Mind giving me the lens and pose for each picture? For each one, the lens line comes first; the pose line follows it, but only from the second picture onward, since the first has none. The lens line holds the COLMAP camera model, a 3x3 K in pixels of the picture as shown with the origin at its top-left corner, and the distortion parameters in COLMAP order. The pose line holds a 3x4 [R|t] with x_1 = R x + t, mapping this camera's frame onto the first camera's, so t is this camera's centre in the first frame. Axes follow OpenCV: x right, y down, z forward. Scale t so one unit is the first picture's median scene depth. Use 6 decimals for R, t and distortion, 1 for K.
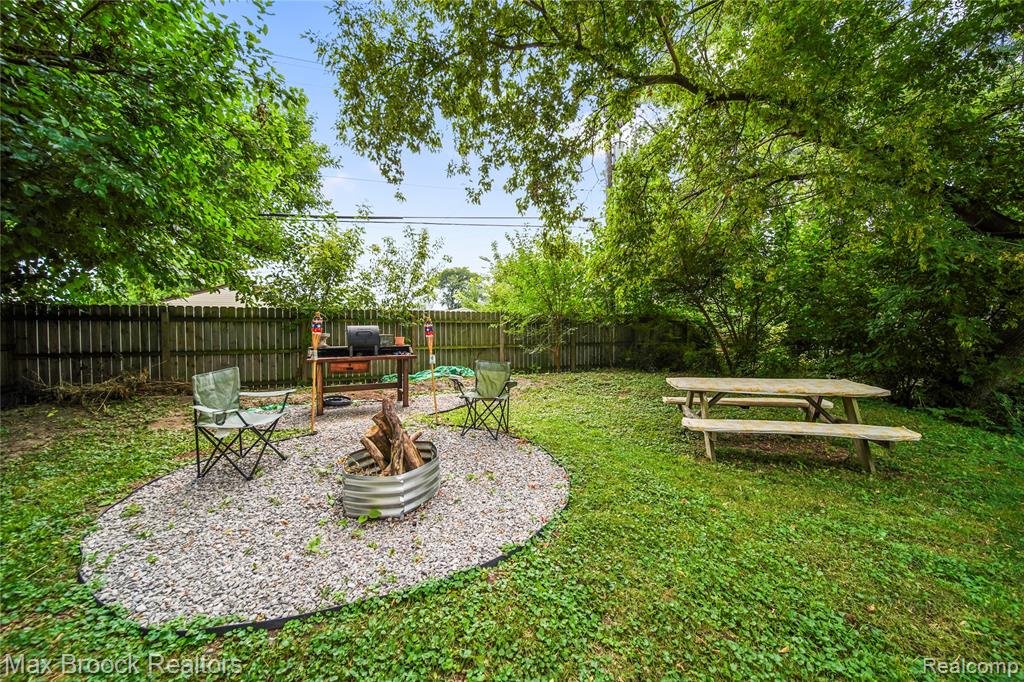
lens RADIAL K [[369.6, 0, 512.0], [0, 369.6, 341.0], [0, 0, 1]] dist [-0.000551, -0.000454]
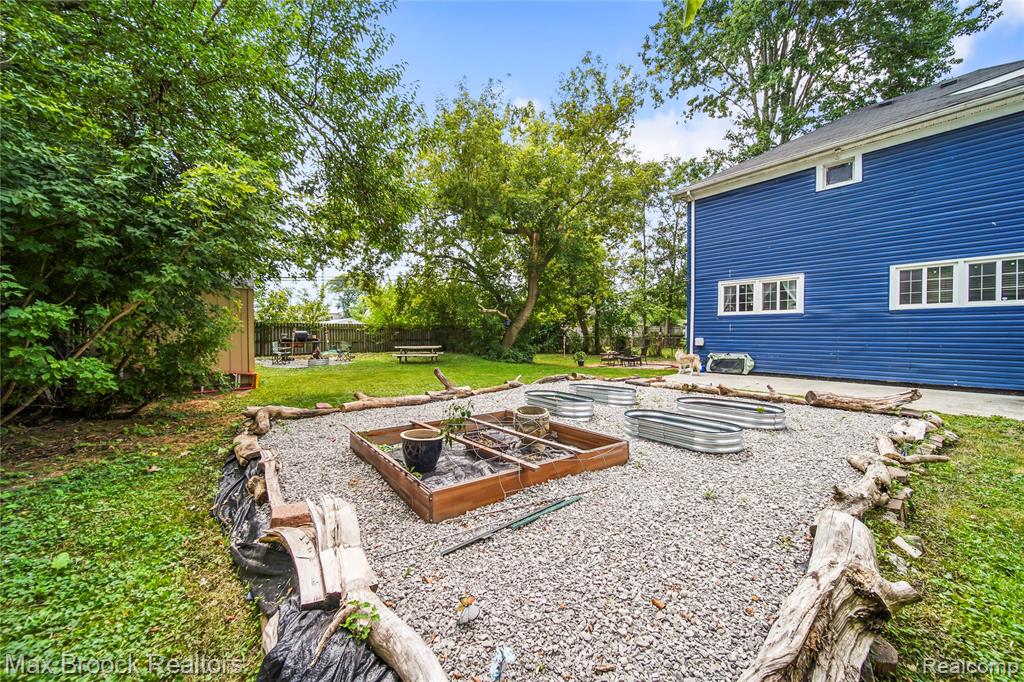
lens RADIAL K [[369.6, 0, 512.0], [0, 369.6, 341.0], [0, 0, 1]] dist [-0.000551, -0.000454]
pose [[0.968728, -0.008866, 0.247966, 0.329822], [0.011280, 0.999902, -0.008317, 0.055306], [-0.247868, 0.010854, 0.968733, -1.542331]]
